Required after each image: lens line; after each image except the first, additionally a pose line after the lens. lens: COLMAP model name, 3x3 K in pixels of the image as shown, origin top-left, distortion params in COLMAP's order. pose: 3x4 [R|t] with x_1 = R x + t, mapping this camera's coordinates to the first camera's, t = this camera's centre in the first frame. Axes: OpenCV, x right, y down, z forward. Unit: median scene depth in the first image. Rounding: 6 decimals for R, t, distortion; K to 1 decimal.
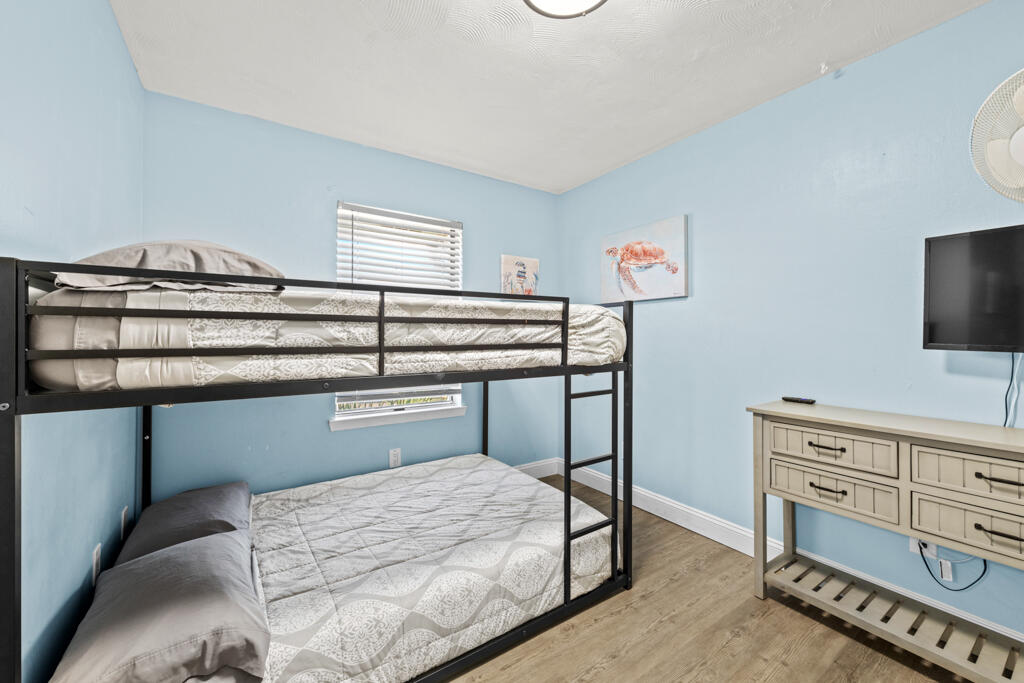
lens RADIAL K [[400.7, 0, 515.9], [0, 400.7, 343.3], [0, 0, 1]] dist [-0.000960, 0.000192]
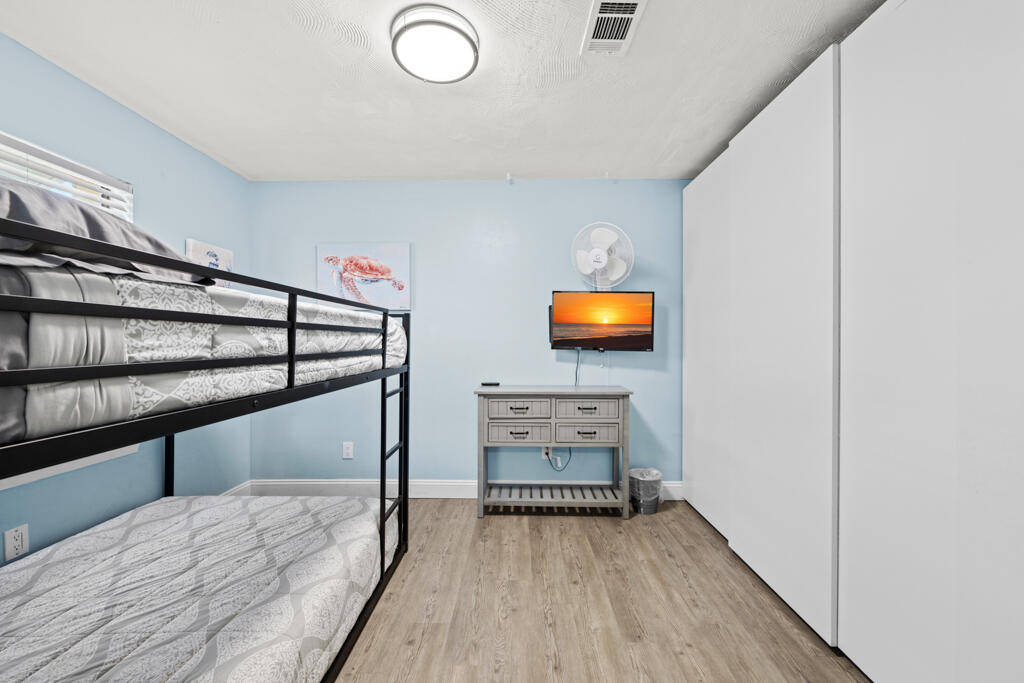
lens RADIAL K [[397.0, 0, 511.4], [0, 397.0, 359.1], [0, 0, 1]] dist [-0.000353, -0.000079]
pose [[0.580019, -0.035805, 0.813816, -0.617288], [0.014044, 0.999325, 0.033957, -0.005393], [-0.814482, -0.008266, 0.580130, 0.062097]]
